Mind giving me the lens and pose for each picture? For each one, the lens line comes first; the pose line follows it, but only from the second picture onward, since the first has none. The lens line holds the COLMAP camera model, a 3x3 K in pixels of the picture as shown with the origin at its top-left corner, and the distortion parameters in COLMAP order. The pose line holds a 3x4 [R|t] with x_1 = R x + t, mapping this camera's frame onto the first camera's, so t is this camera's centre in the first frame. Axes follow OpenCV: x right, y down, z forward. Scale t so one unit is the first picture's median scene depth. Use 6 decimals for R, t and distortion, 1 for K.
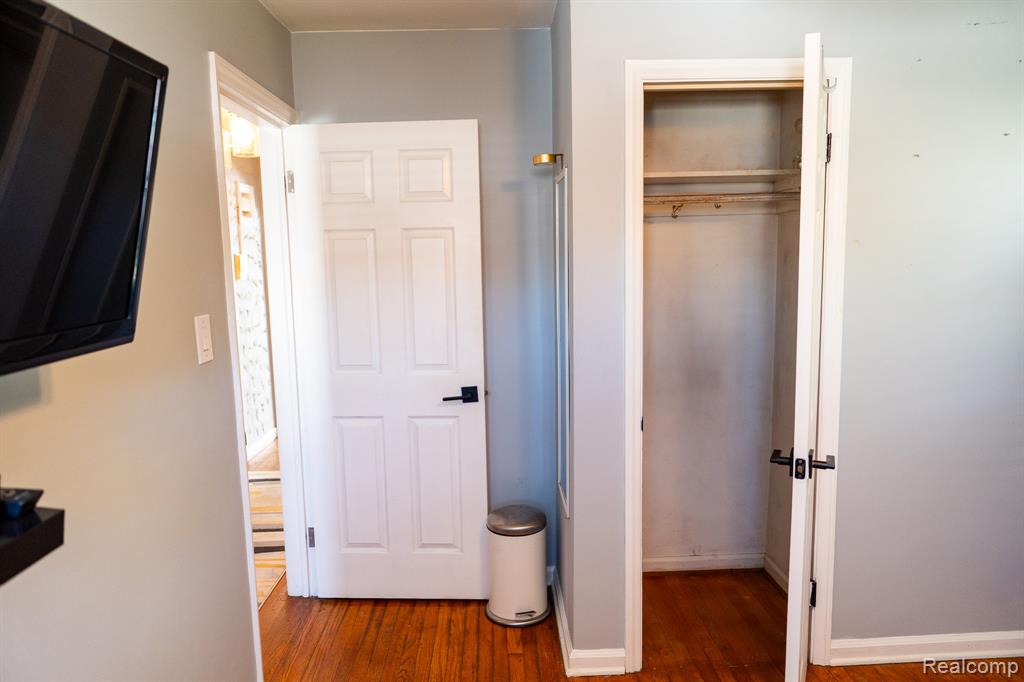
lens RADIAL K [[690.1, 0, 511.2], [0, 690.1, 347.8], [0, 0, 1]] dist [-0.005715, 0.002351]
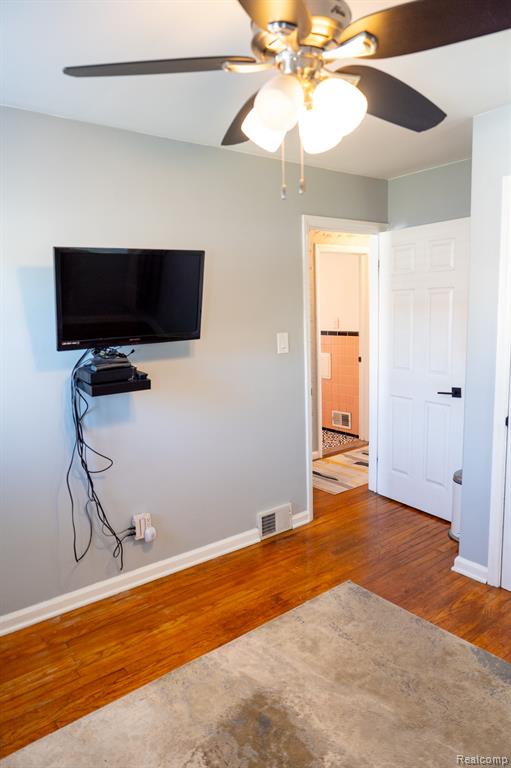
lens RADIAL K [[517.5, 0, 256.4], [0, 517.5, 394.5], [0, 0, 1]] dist [-0.005715, 0.002351]
pose [[0.577870, 0.136637, -0.804610, 0.631353], [-0.087938, 0.990570, 0.105060, -0.012139], [0.811378, 0.010045, 0.584436, -0.064996]]
